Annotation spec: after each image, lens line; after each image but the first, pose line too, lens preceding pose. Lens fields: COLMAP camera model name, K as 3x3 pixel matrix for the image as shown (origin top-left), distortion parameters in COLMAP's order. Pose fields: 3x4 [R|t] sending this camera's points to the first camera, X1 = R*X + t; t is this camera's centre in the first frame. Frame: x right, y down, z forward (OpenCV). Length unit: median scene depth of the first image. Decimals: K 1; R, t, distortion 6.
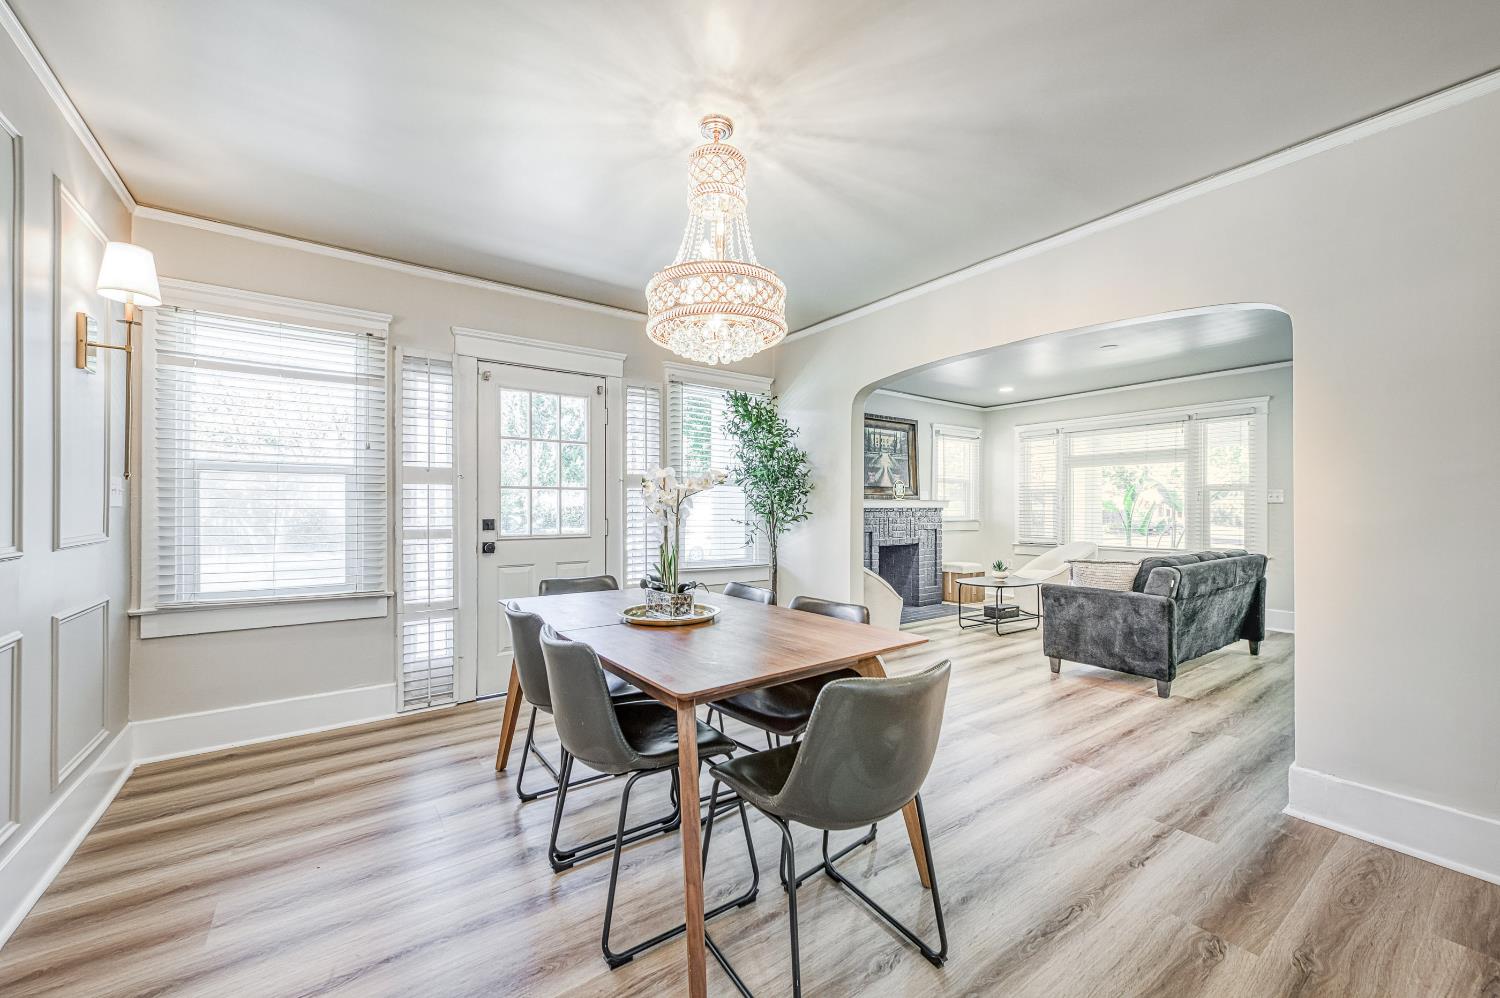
lens RADIAL K [[587.5, 0, 749.2], [0, 587.5, 503.2], [0, 0, 1]] dist [-0.007247, -0.000544]
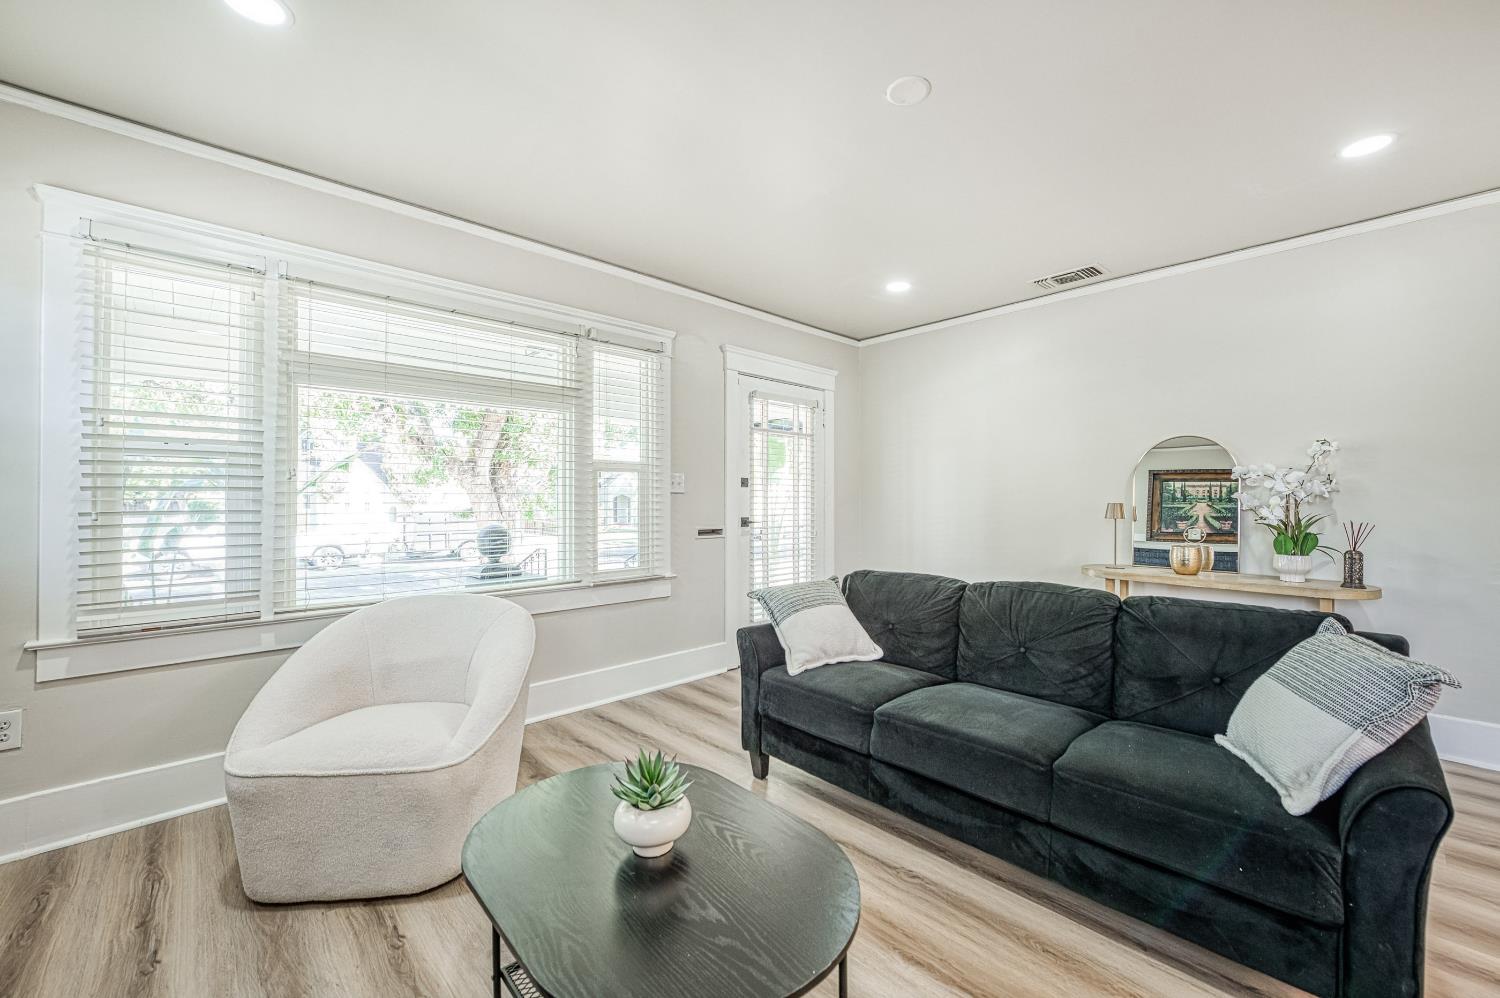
lens RADIAL K [[587.5, 0, 748.2], [0, 587.5, 496.7], [0, 0, 1]] dist [-0.007247, -0.000544]
pose [[-0.135410, 0.004460, 0.990780, 0.180734], [-0.005723, 0.999970, -0.005283, 0.005647], [-0.990773, -0.006386, -0.135381, 0.814974]]
